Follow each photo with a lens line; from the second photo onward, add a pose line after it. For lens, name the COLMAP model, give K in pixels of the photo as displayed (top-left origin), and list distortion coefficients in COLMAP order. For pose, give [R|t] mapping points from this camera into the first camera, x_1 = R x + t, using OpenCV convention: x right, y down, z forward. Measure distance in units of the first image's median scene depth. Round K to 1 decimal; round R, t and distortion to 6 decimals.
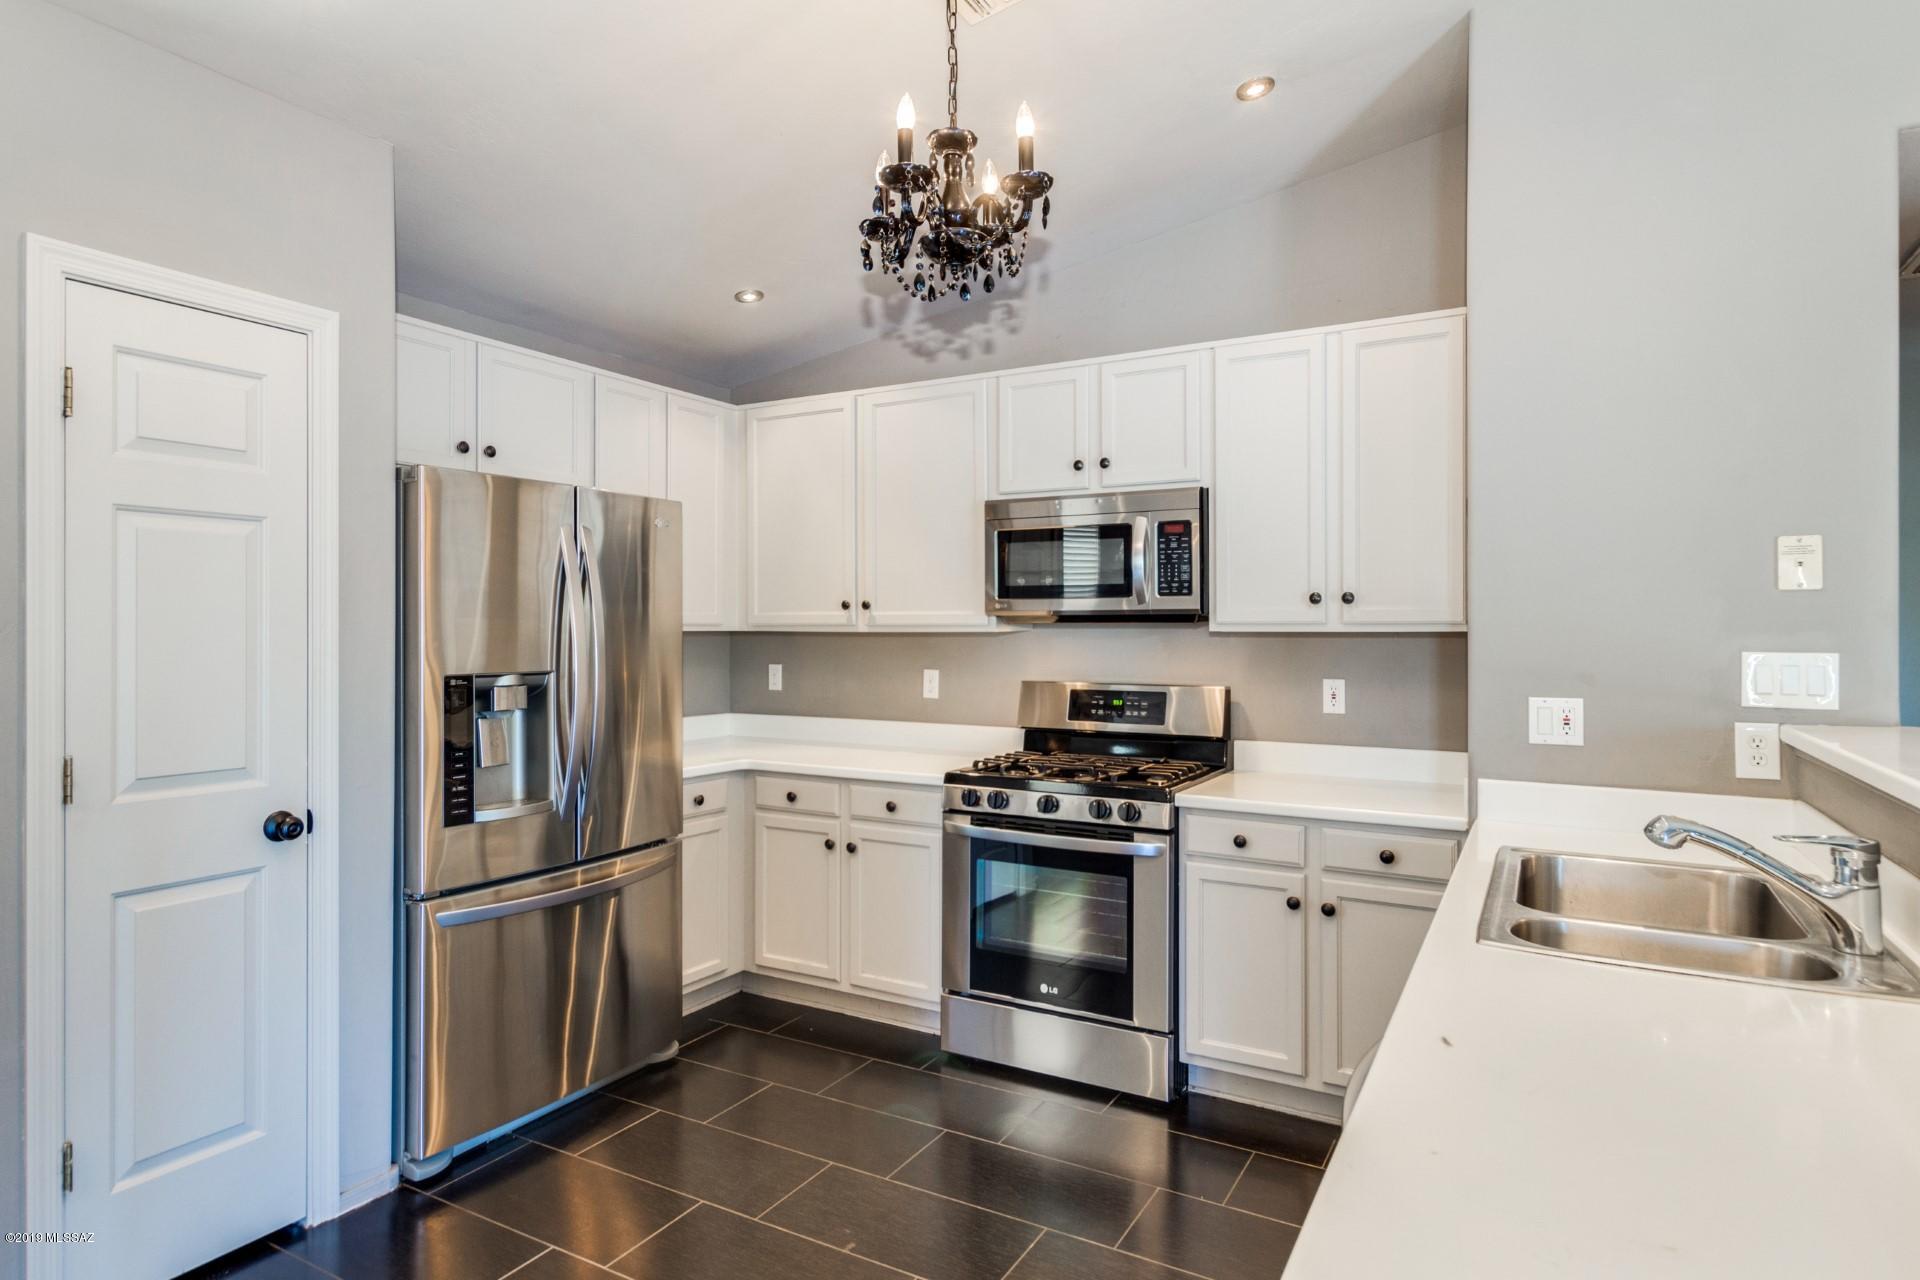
lens RADIAL K [[1064.2, 0, 966.5], [0, 1064.2, 633.4], [0, 0, 1]] dist [0.001803, 0.000317]
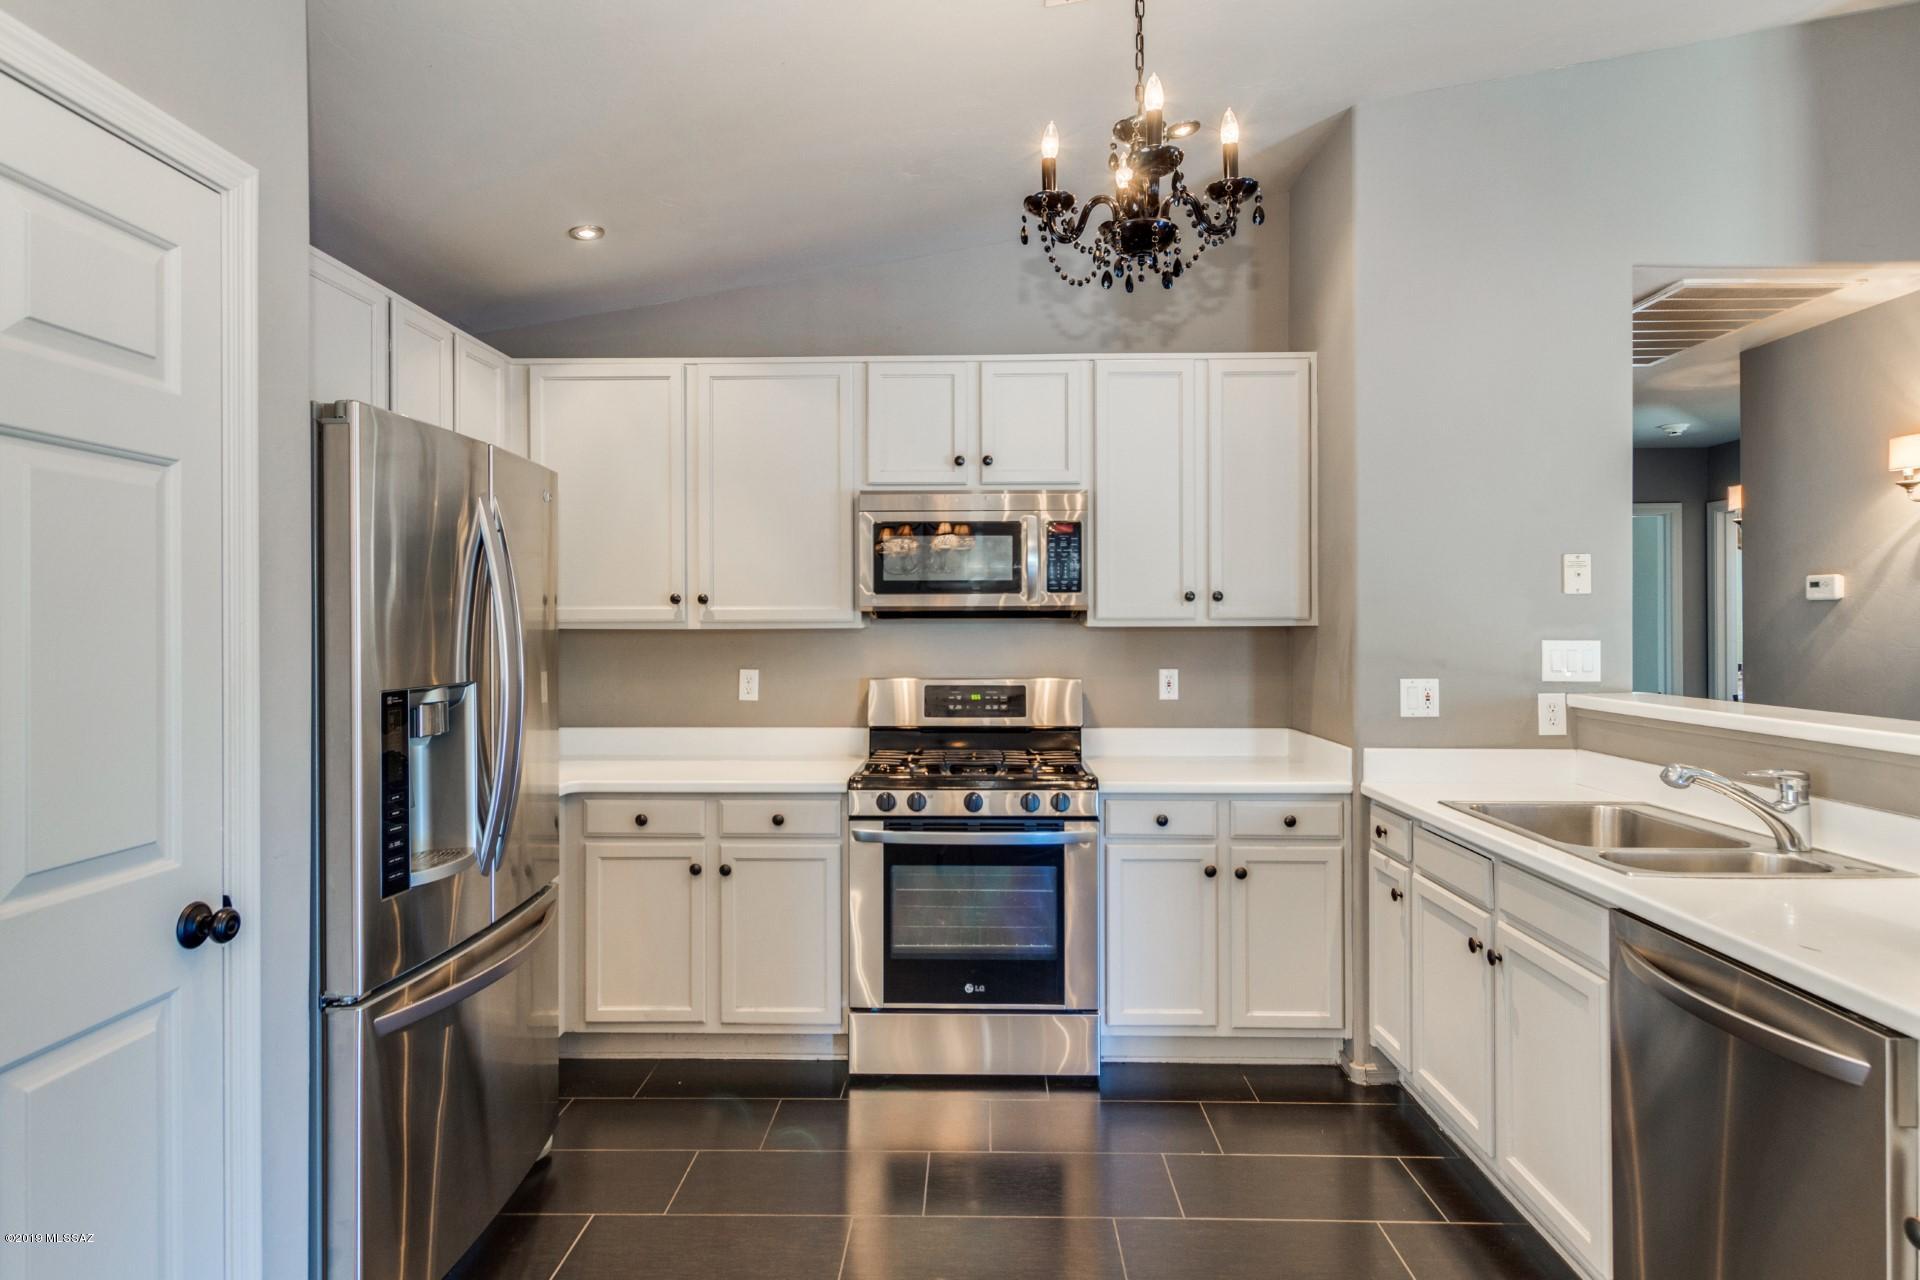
lens RADIAL K [[1054.7, 0, 955.3], [0, 1054.7, 628.5], [0, 0, 1]] dist [0.004125, 0.000524]
pose [[0.879914, -0.005363, 0.475103, -0.389471], [0.005478, 0.999984, 0.001144, -0.001950], [-0.475102, 0.001596, 0.879929, 0.138011]]
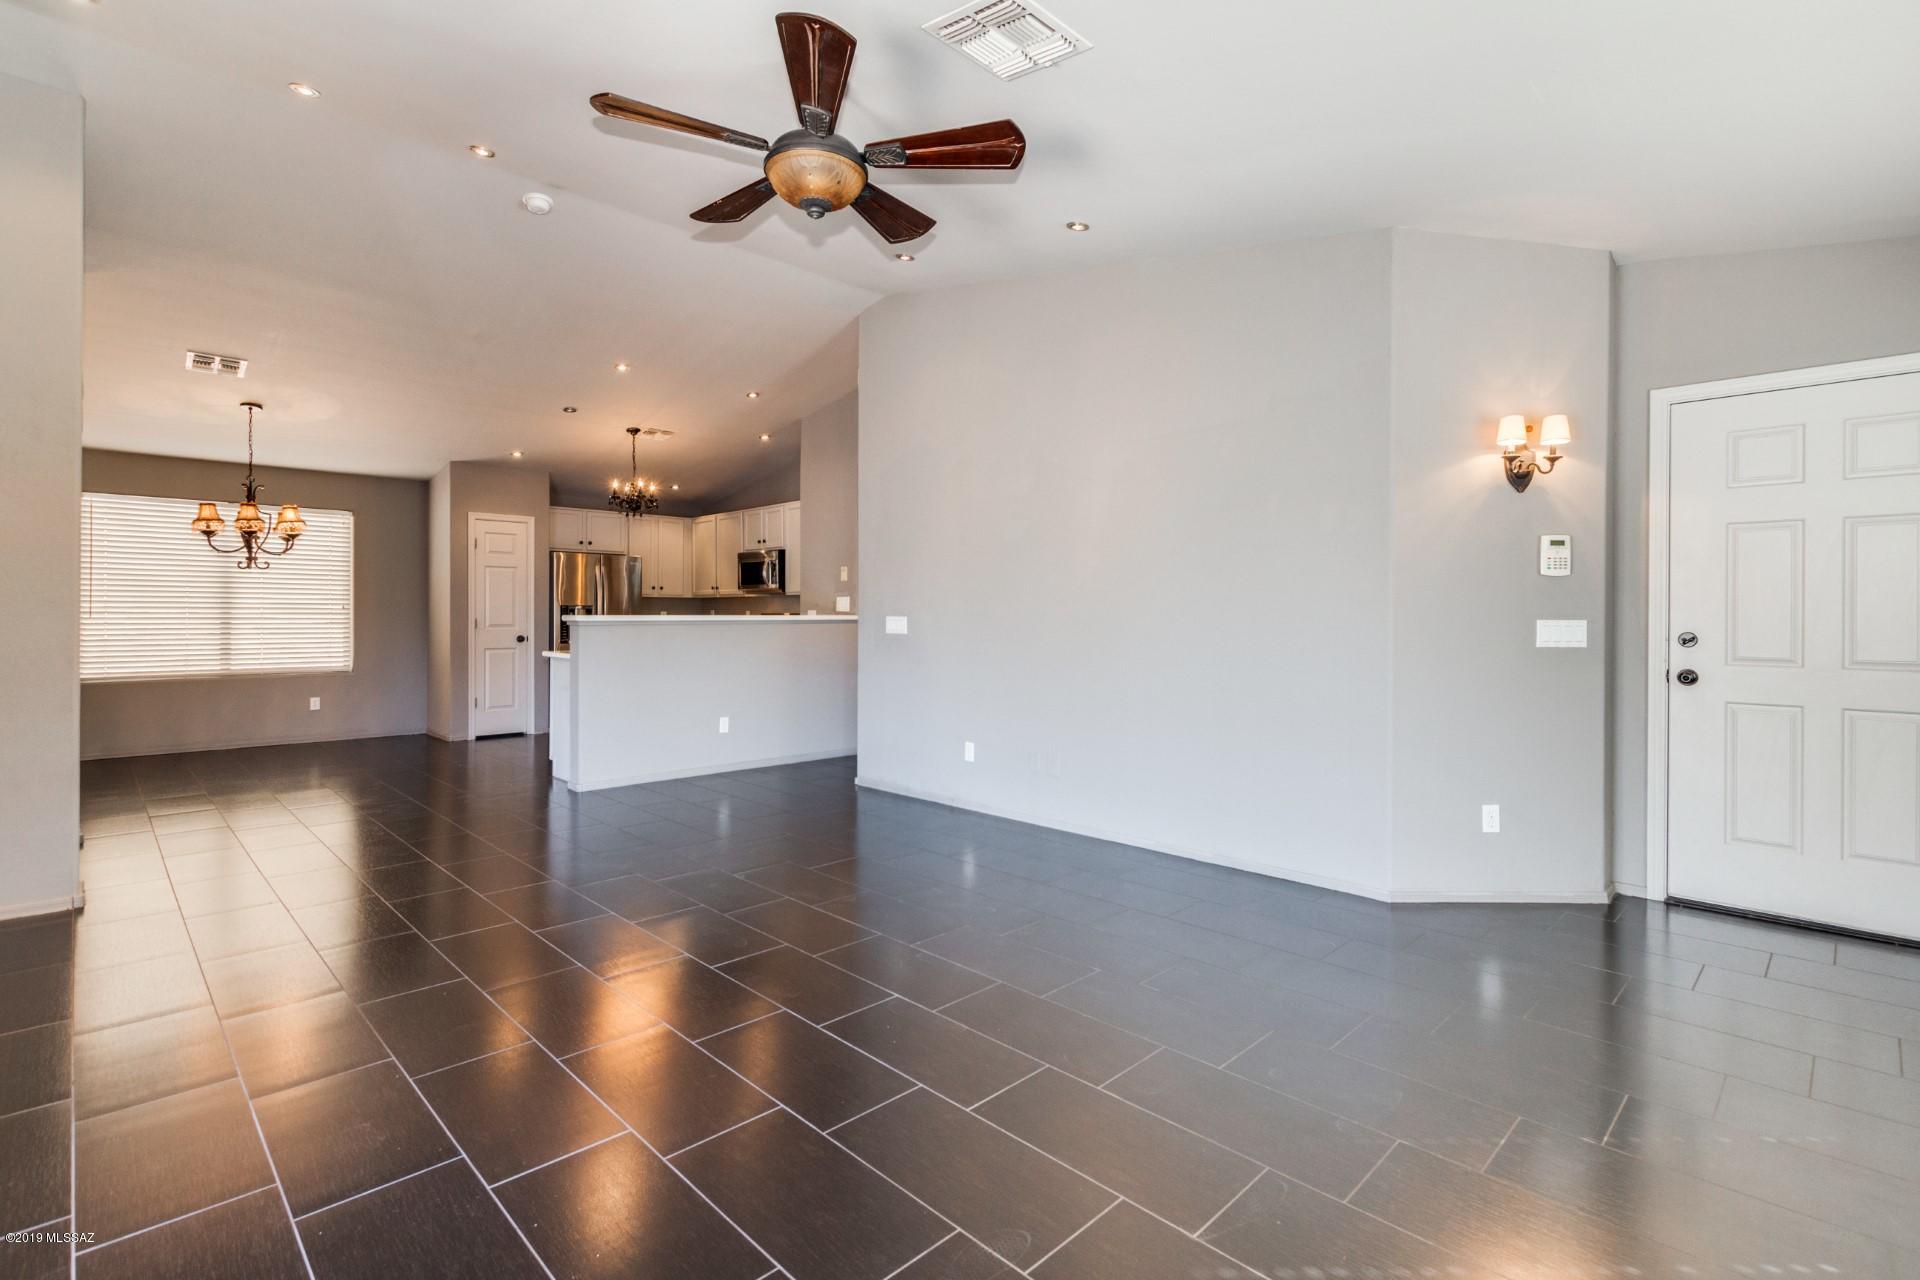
lens RADIAL K [[889.6, 0, 964.9], [0, 889.6, 615.8], [0, 0, 1]] dist [0.001114, -0.000237]
pose [[0.964301, 0.001942, -0.264802, 1.419114], [-0.003637, 0.999976, -0.005911, 0.072182], [0.264784, 0.006663, 0.964285, -1.383412]]
